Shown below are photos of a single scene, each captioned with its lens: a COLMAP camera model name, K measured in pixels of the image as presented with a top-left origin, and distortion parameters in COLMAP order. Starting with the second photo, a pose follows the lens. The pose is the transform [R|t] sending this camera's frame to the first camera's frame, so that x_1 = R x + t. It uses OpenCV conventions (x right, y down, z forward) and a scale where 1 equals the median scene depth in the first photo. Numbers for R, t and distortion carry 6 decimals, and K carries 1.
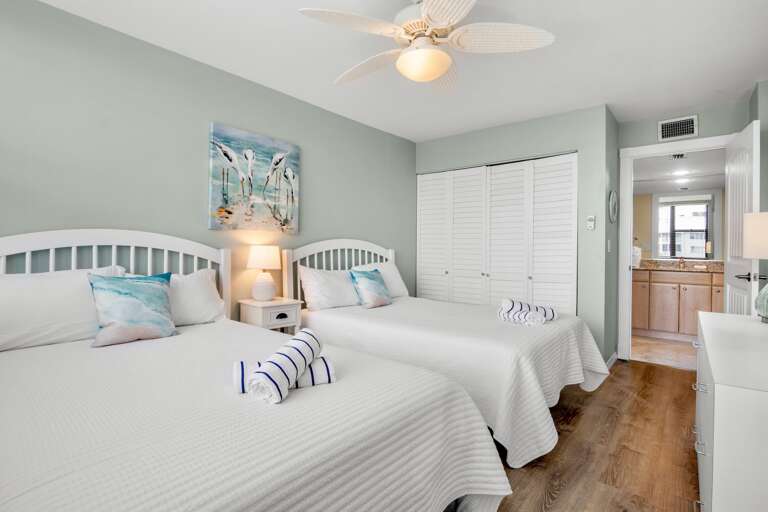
lens RADIAL K [[378.2, 0, 380.5], [0, 378.2, 259.1], [0, 0, 1]] dist [-0.001511, -0.000363]
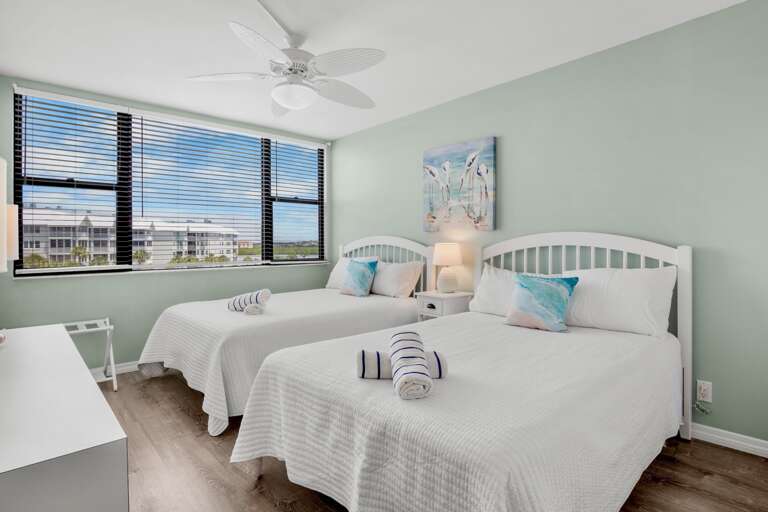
lens RADIAL K [[415.2, 0, 376.4], [0, 415.2, 248.1], [0, 0, 1]] dist [-0.001162, -0.000027]
pose [[-0.132819, -0.005391, -0.991126, 0.872046], [-0.026247, 0.999654, -0.001920, -0.013666], [0.990793, 0.025759, -0.132915, 0.887544]]
